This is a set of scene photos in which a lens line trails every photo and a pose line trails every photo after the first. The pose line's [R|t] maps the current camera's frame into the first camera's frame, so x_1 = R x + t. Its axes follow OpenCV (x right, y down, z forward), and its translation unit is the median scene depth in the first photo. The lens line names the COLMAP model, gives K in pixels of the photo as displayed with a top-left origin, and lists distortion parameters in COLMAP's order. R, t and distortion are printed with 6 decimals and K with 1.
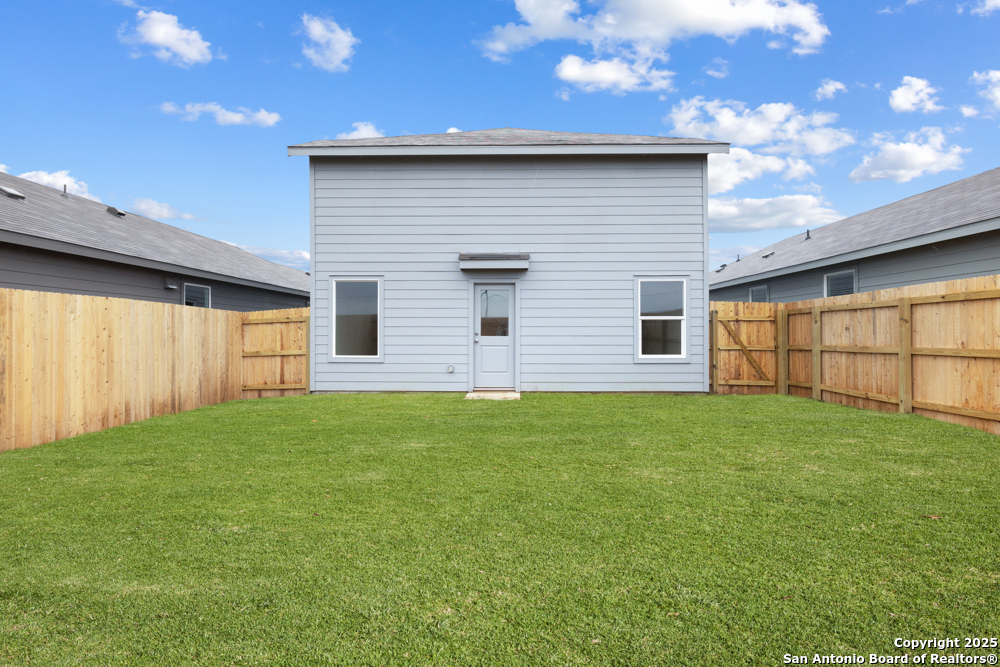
lens RADIAL K [[472.3, 0, 500.0], [0, 472.3, 333.5], [0, 0, 1]] dist [0.000783, 0.000124]
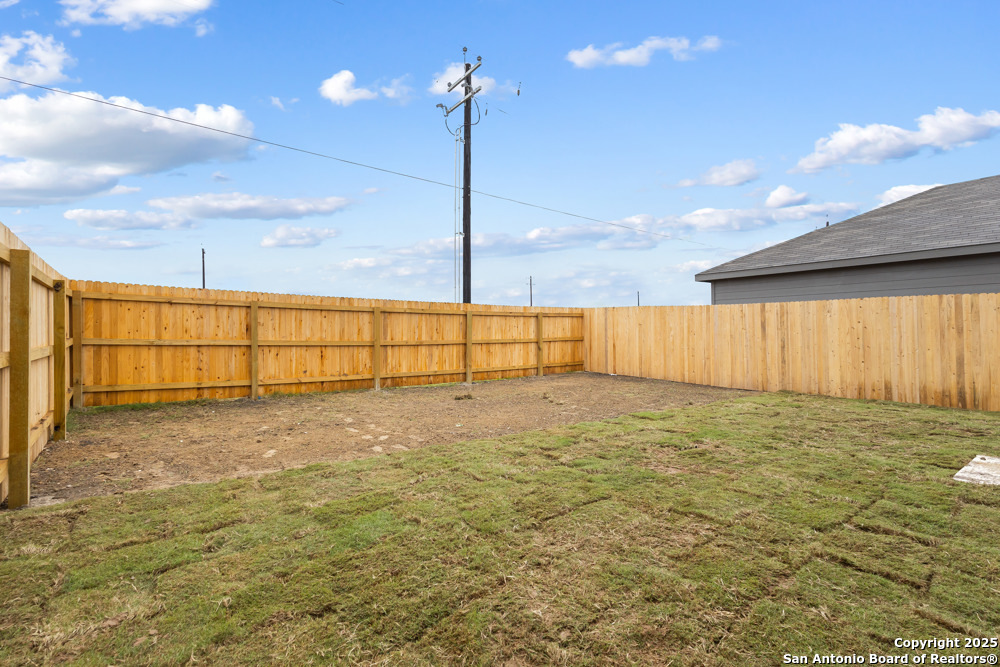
lens RADIAL K [[472.3, 0, 500.0], [0, 472.3, 333.5], [0, 0, 1]] dist [0.000783, 0.000124]
pose [[-0.772527, 0.001193, -0.634981, 0.582781], [0.000694, 0.999999, 0.001033, 0.014654], [0.634981, 0.000357, -0.772527, 0.999887]]
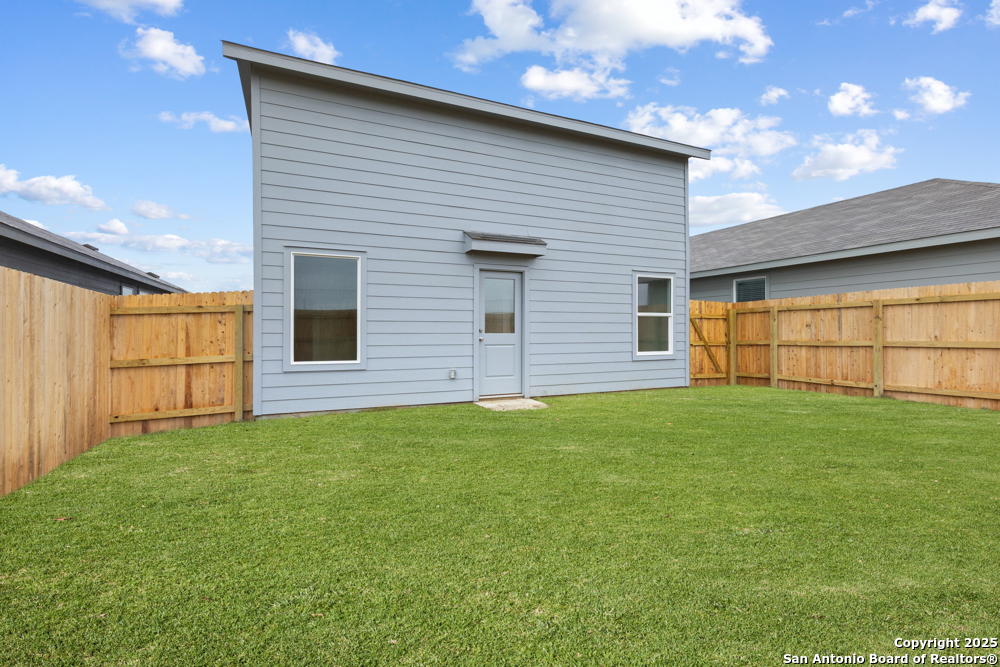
lens RADIAL K [[472.3, 0, 500.0], [0, 472.3, 333.5], [0, 0, 1]] dist [0.000783, 0.000124]
pose [[0.897525, -0.003152, 0.440952, -0.392721], [0.002308, 0.999994, 0.002451, 0.003791], [-0.440958, -0.001182, 0.897527, 0.251040]]
